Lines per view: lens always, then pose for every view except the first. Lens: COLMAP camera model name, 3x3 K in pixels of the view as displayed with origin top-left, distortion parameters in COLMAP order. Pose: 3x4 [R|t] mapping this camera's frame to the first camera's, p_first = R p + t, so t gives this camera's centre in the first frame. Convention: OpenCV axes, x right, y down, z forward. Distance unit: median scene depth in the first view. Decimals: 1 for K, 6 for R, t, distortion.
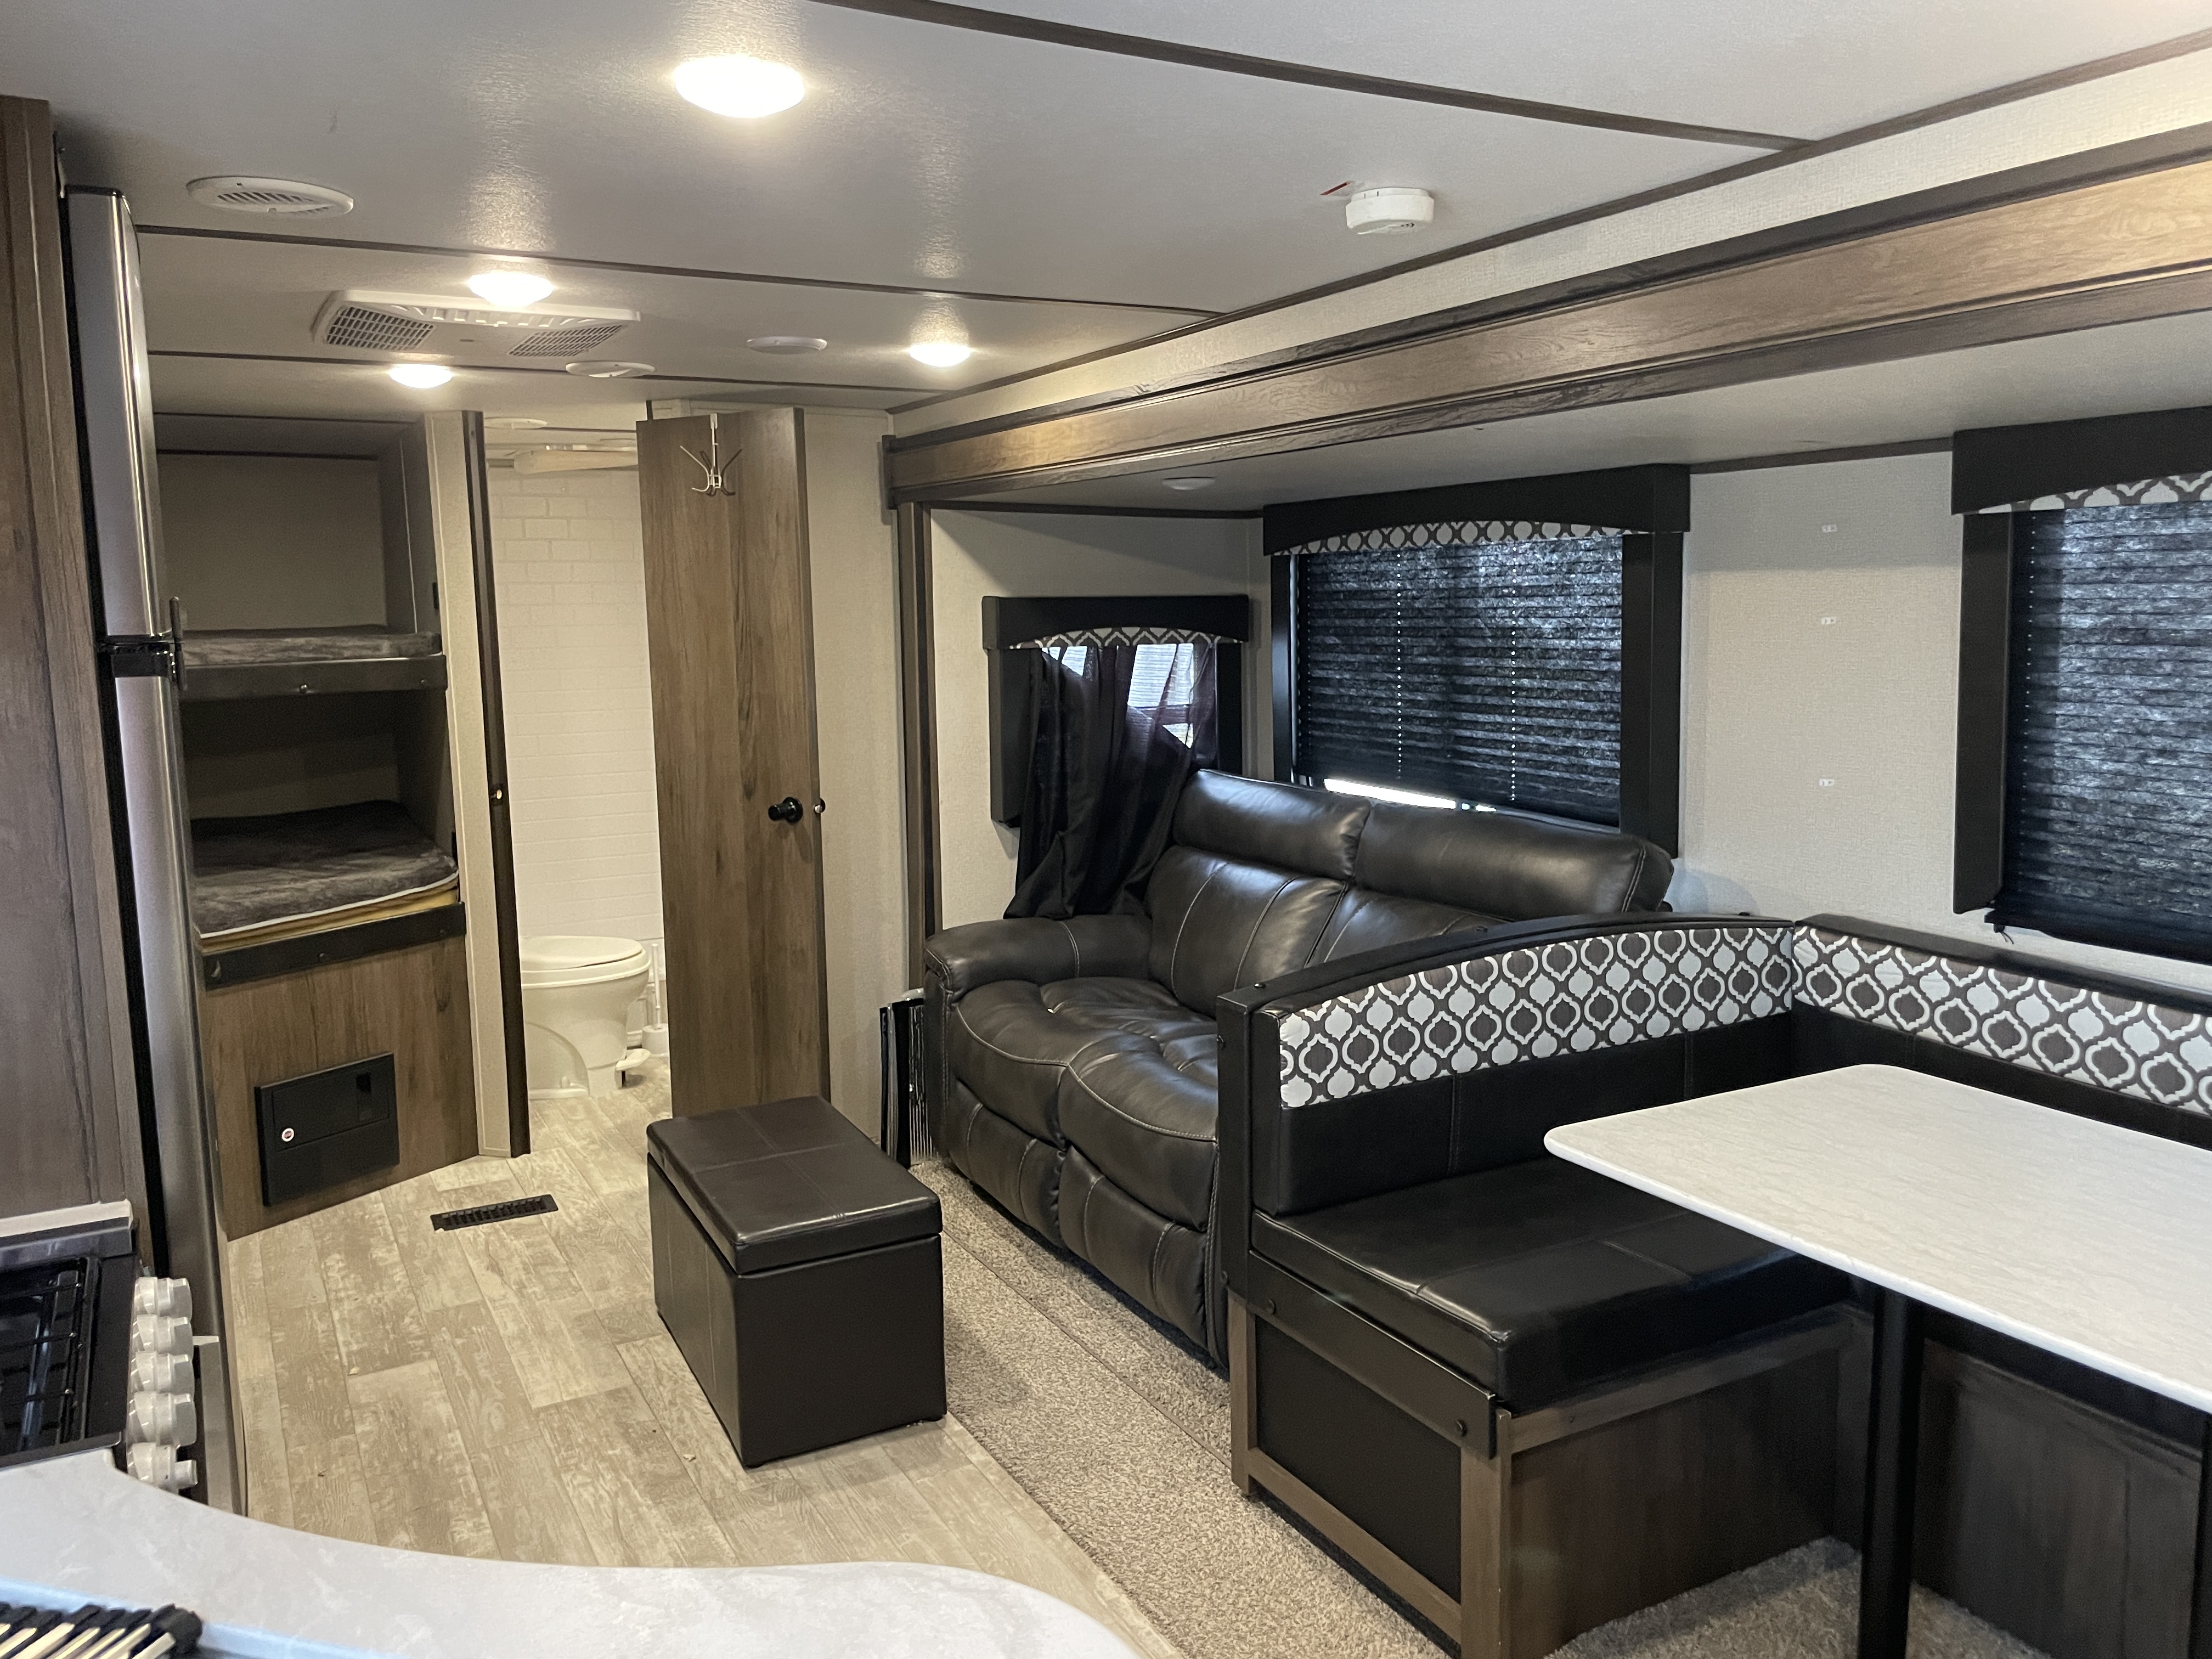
lens RADIAL K [[1673.0, 0, 1104.0], [0, 1673.0, 812.6], [0, 0, 1]] dist [0.078035, -0.117091]
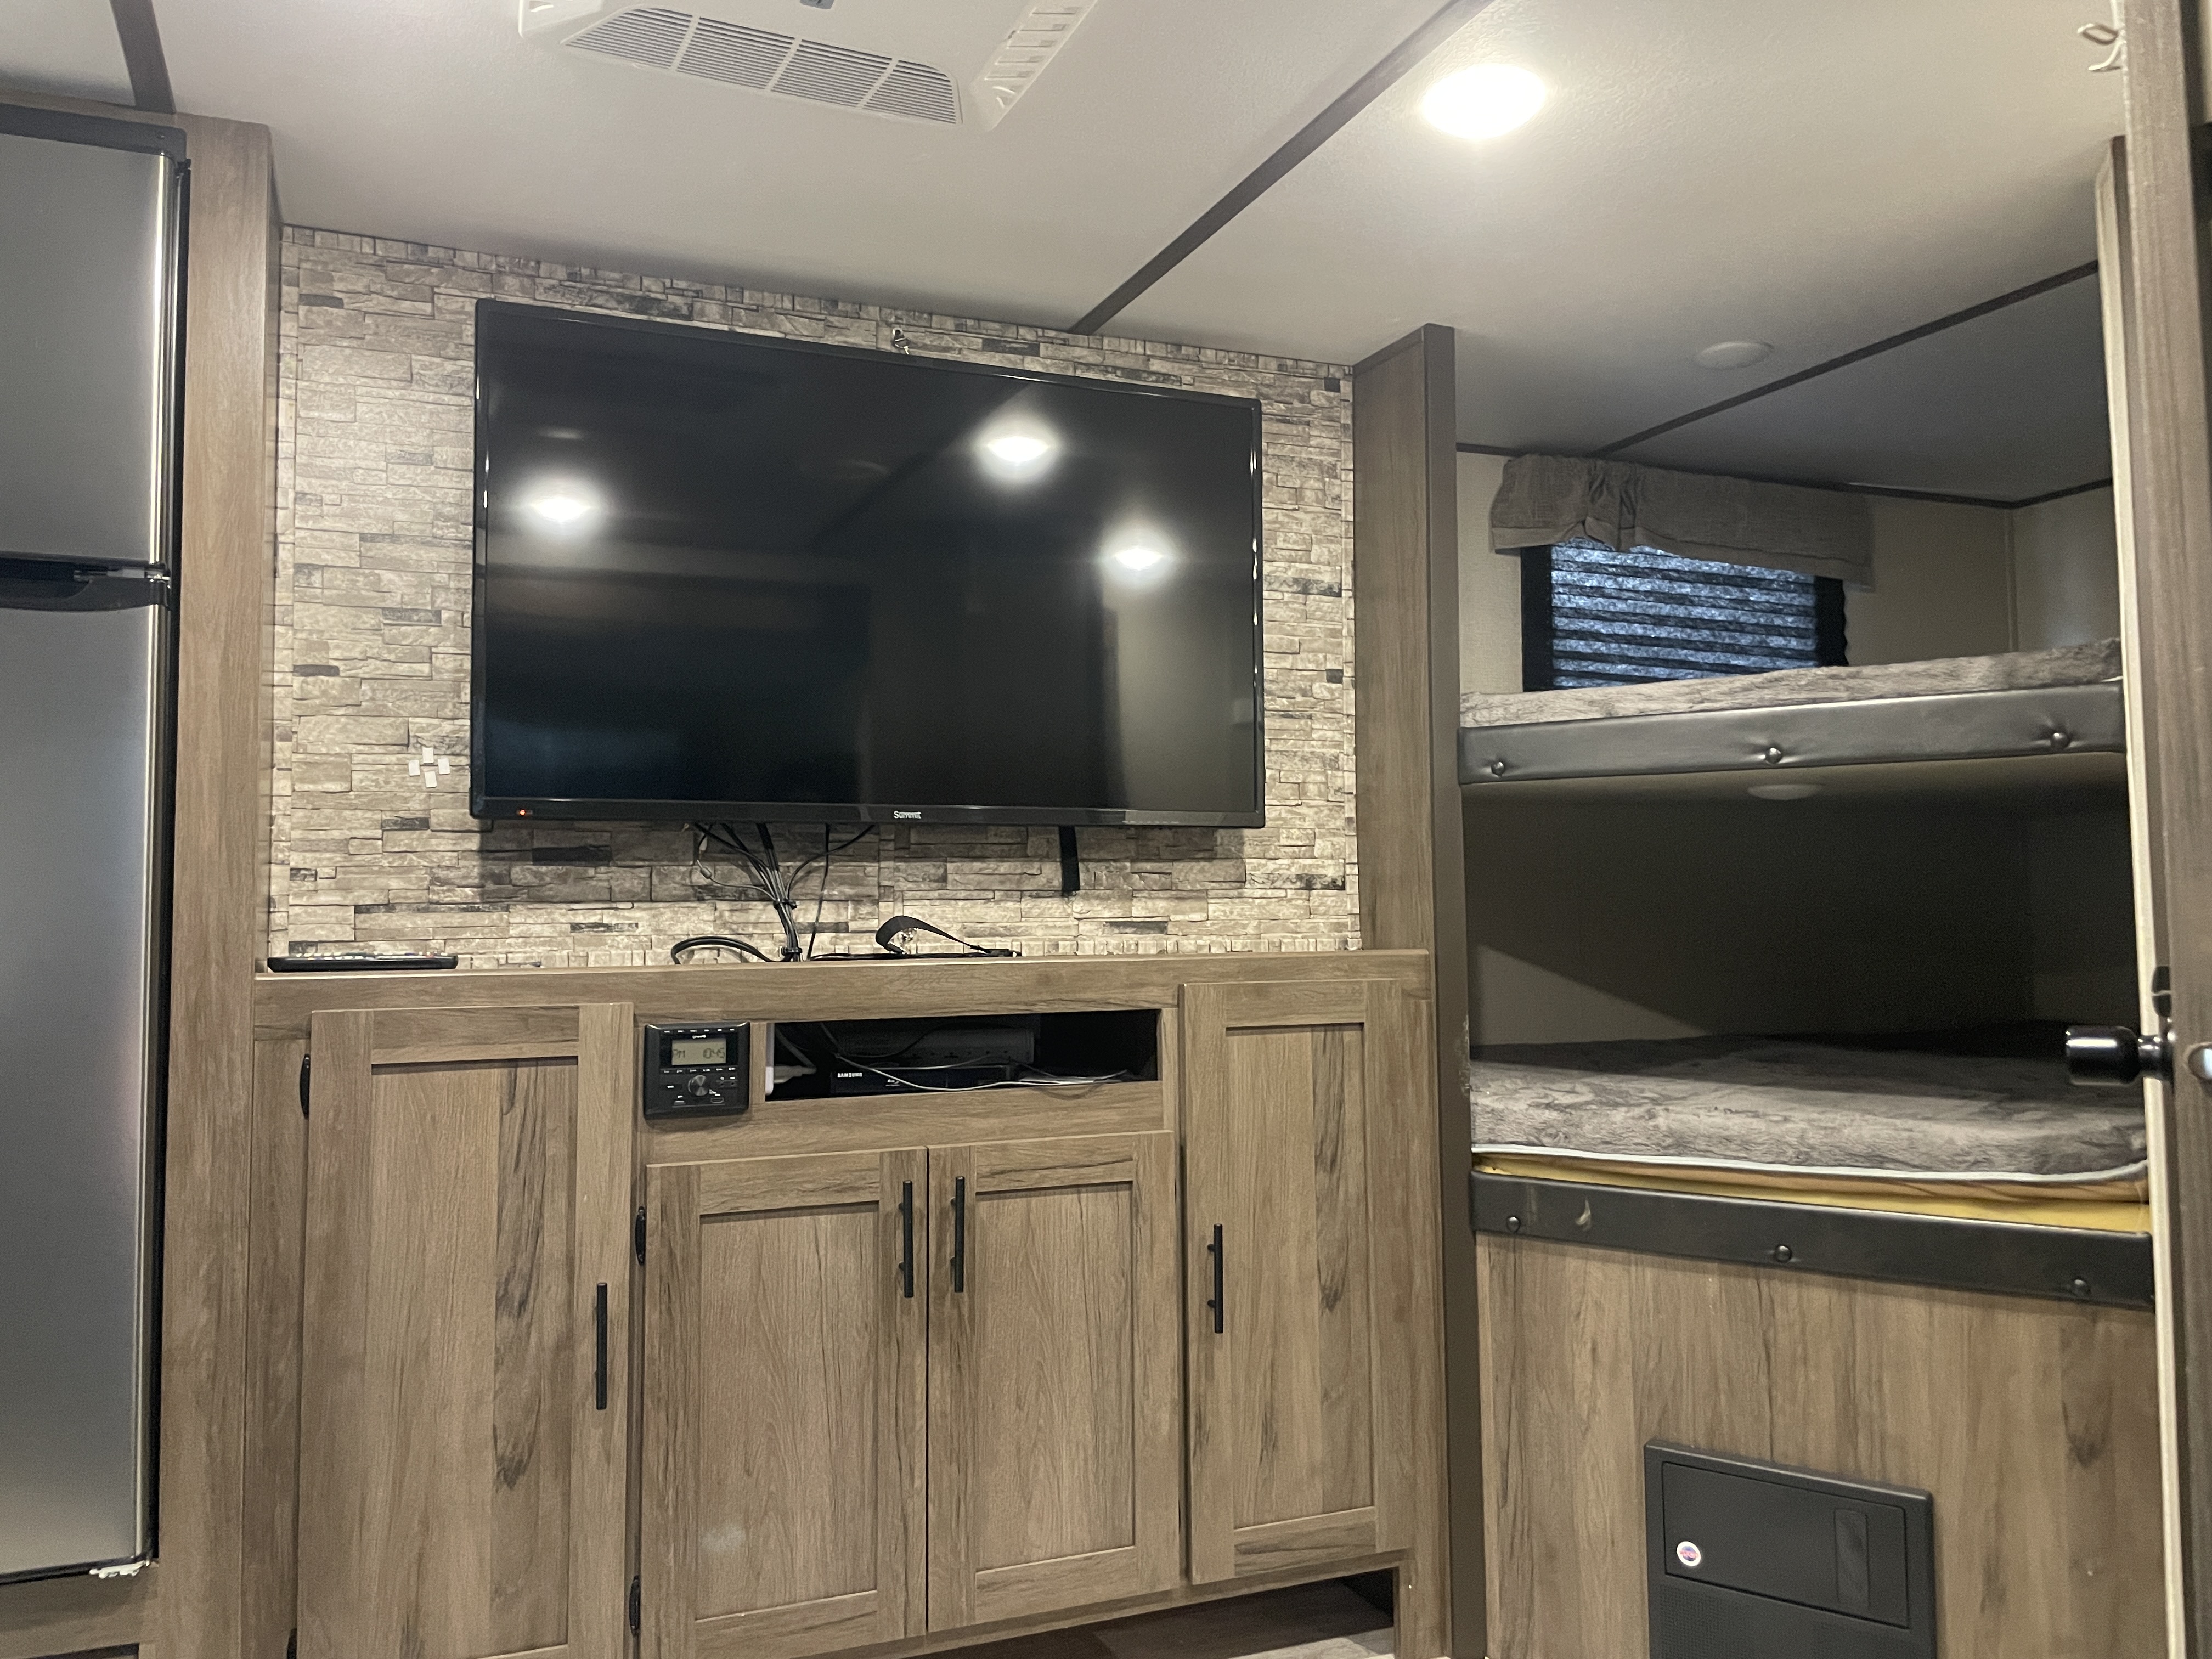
lens RADIAL K [[1673.0, 0, 1104.0], [0, 1673.0, 812.6], [0, 0, 1]] dist [0.078035, -0.117091]
pose [[-0.089153, -0.041236, -0.995164, 0.093141], [-0.114187, 0.992978, -0.030916, -0.011364], [0.989451, 0.110879, -0.093236, 0.787228]]
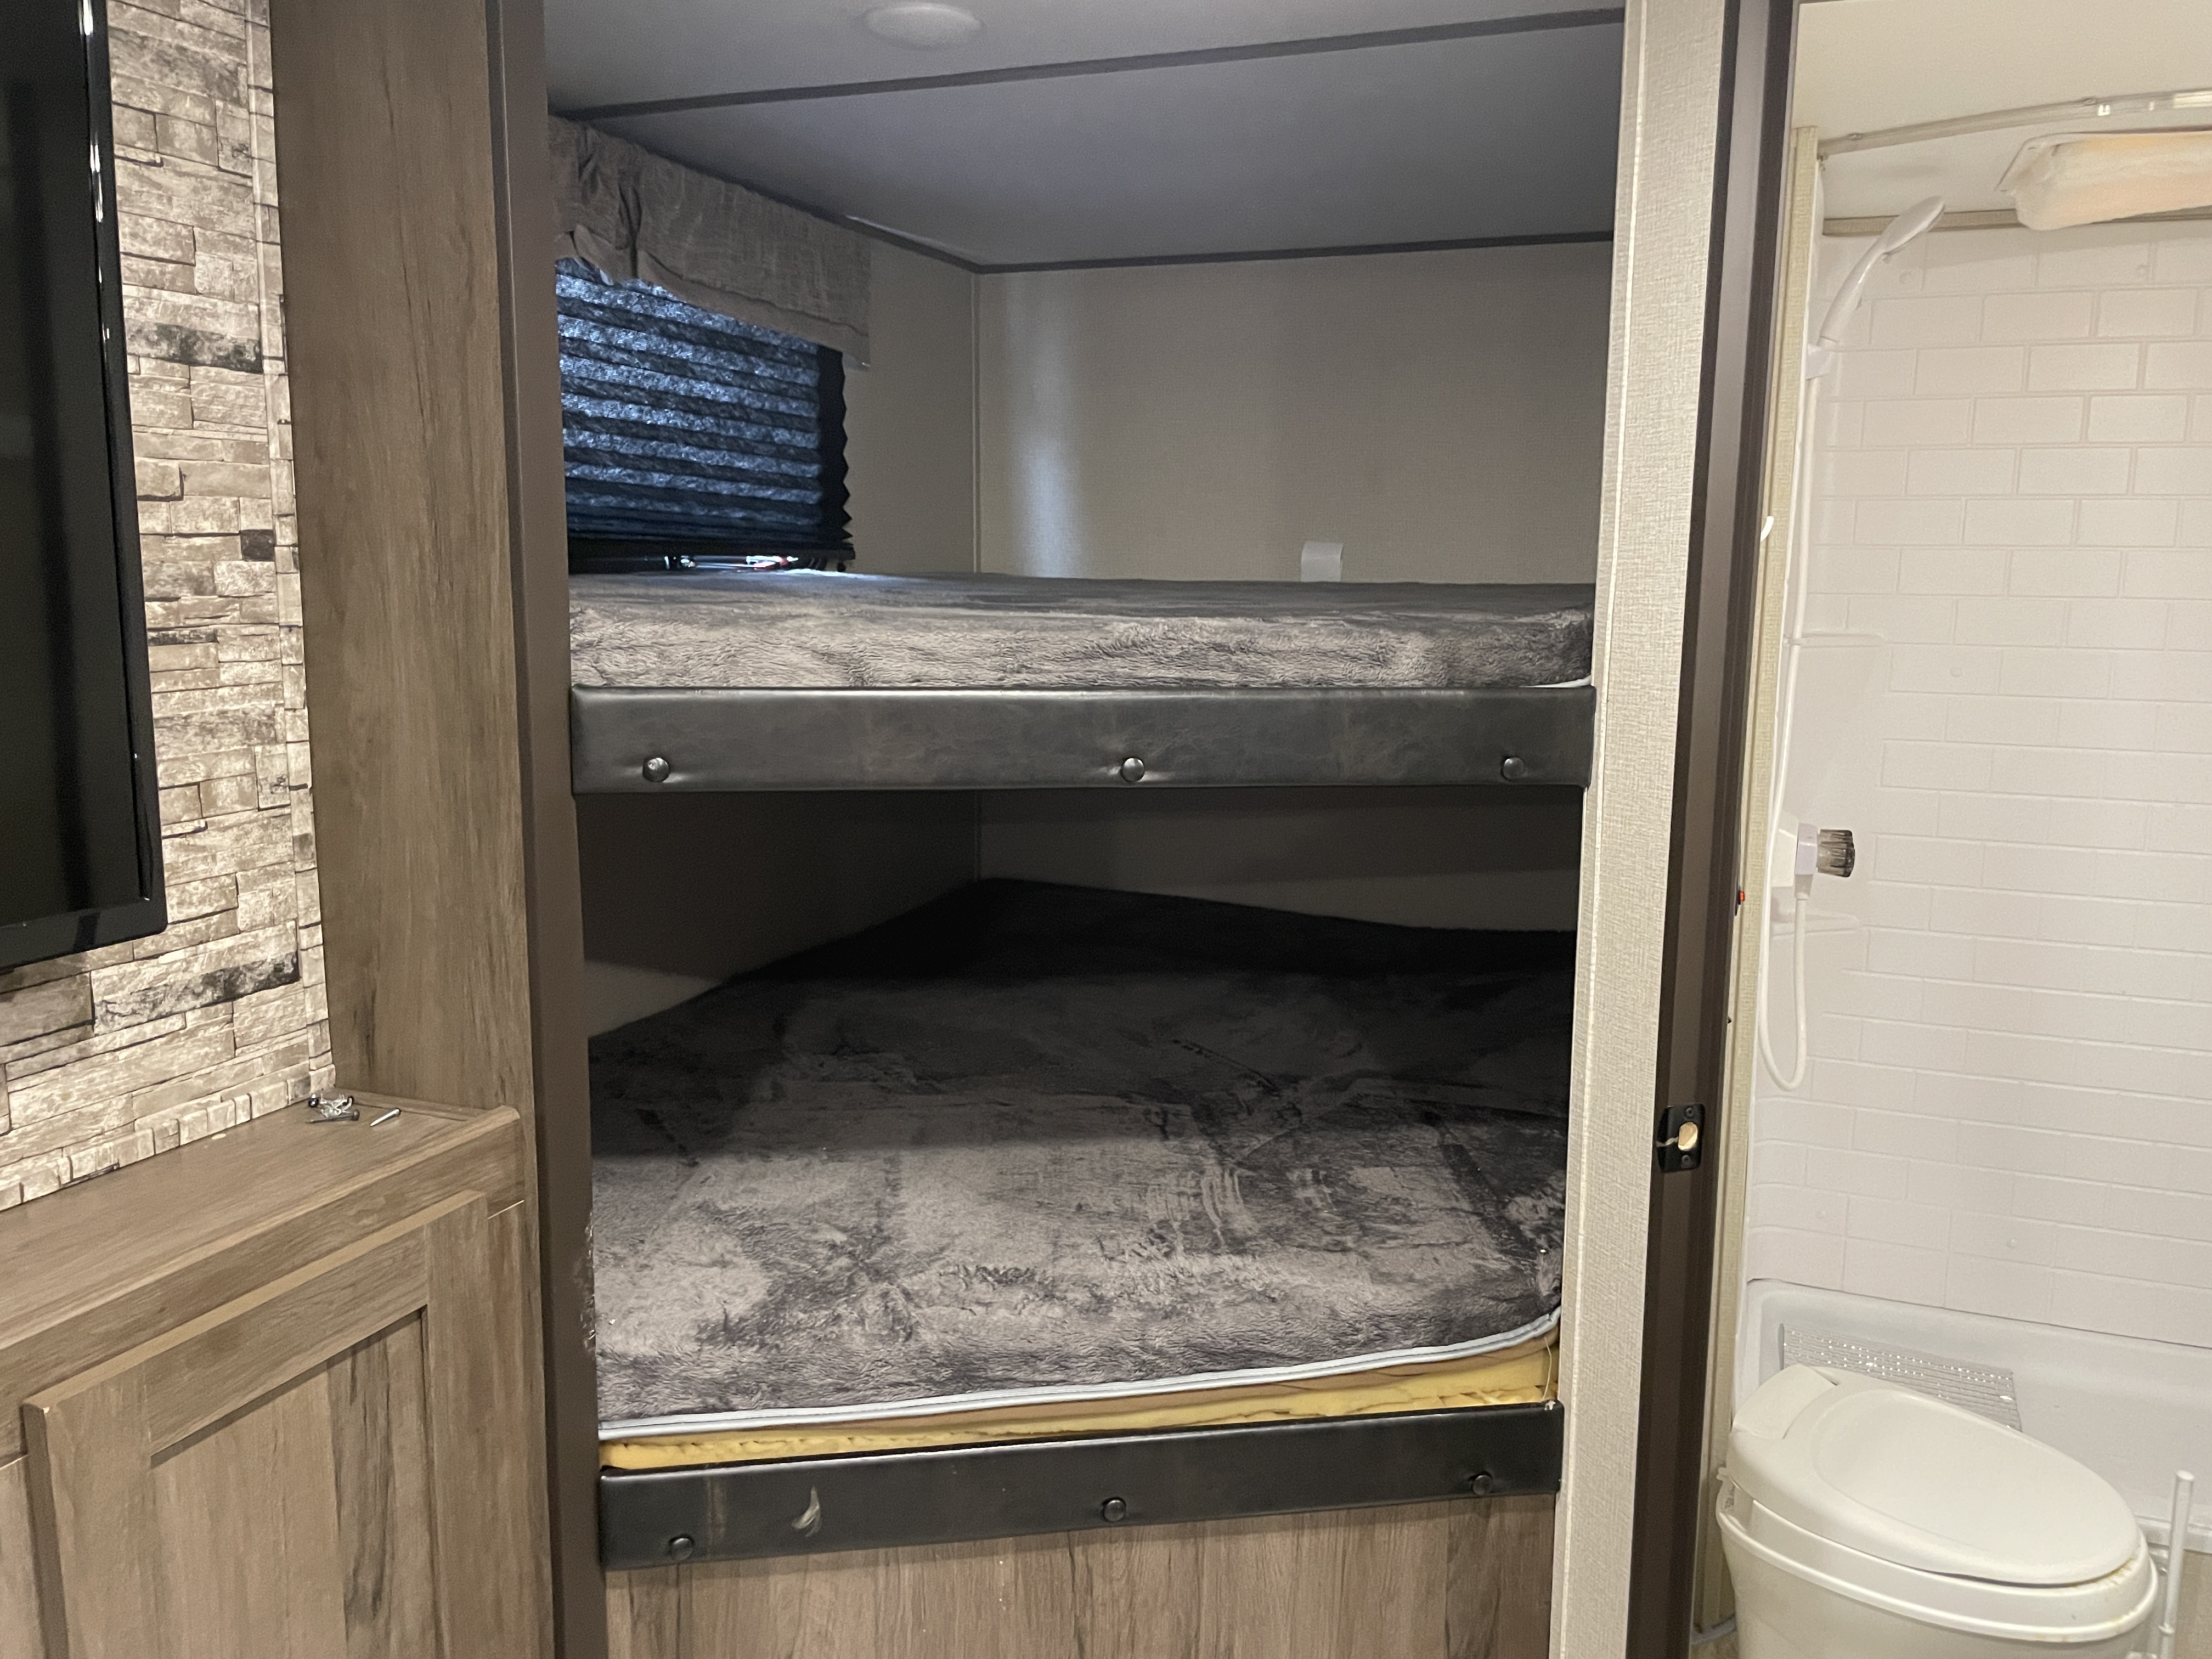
lens RADIAL K [[1673.0, 0, 1104.0], [0, 1673.0, 812.6], [0, 0, 1]] dist [0.078035, -0.117091]
pose [[0.646333, 0.140476, -0.750014, -0.206176], [-0.117453, 0.989510, 0.084116, -0.087005], [0.753962, 0.033725, 0.656052, 0.726249]]
